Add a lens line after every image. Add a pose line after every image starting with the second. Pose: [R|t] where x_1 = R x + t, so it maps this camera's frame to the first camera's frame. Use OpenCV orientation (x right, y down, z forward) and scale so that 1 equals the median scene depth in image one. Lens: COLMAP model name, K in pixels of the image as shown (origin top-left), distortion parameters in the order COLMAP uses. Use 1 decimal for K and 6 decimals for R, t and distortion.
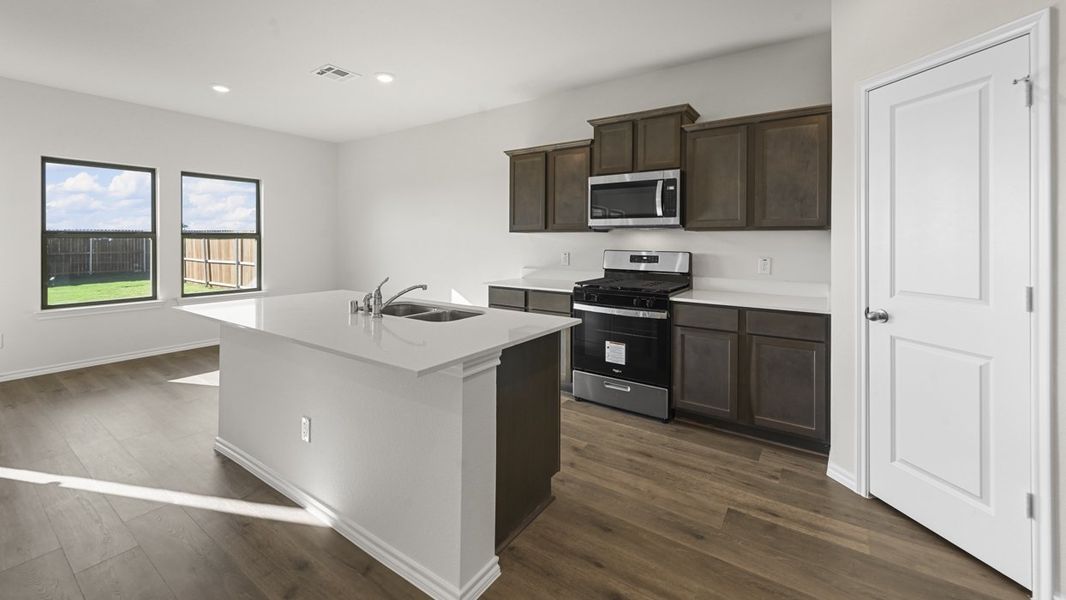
lens RADIAL K [[420.9, 0, 526.5], [0, 420.9, 237.5], [0, 0, 1]] dist [-0.000072, -0.000091]
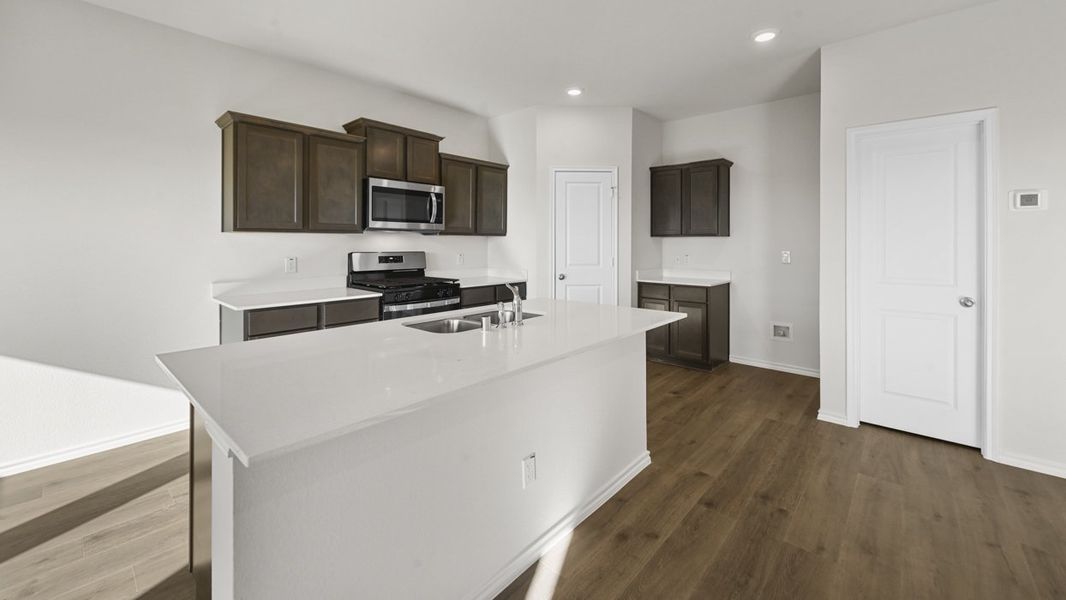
lens RADIAL K [[420.9, 0, 527.1], [0, 420.9, 241.2], [0, 0, 1]] dist [-0.000072, -0.000091]
pose [[0.126681, -0.000279, 0.991943, -0.850490], [-0.006428, 0.999979, 0.001102, 0.000617], [-0.991923, -0.006516, 0.126676, 0.569173]]
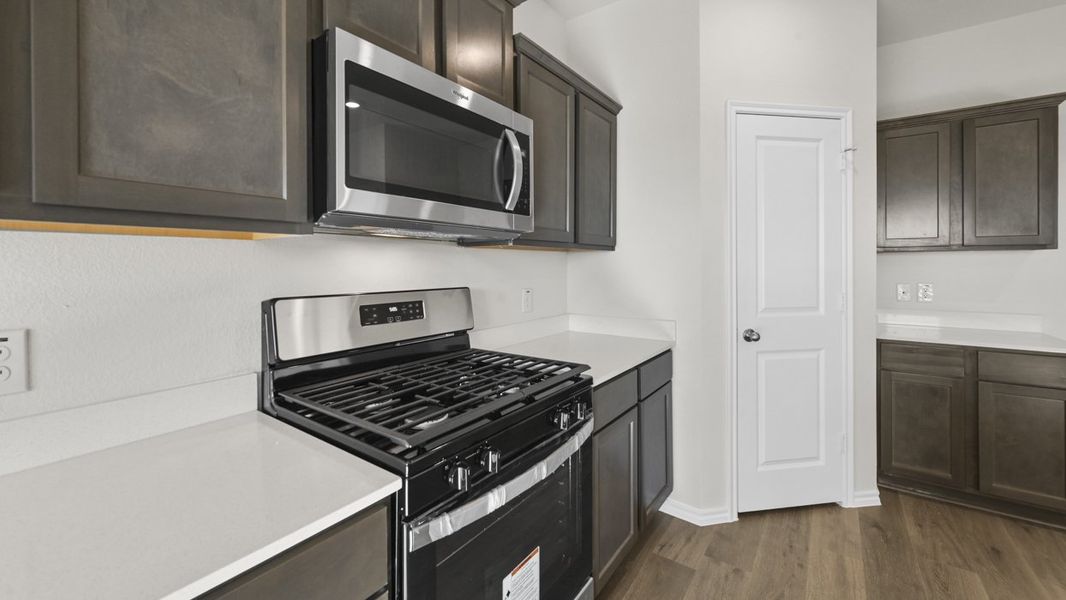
lens RADIAL K [[420.9, 0, 529.6], [0, 420.9, 264.2], [0, 0, 1]] dist [-0.000072, -0.000091]
pose [[0.010020, -0.003393, 0.999944, -0.127296], [-0.000842, 0.999994, 0.003401, 0.004927], [-0.999949, -0.000876, 0.010017, 0.968025]]
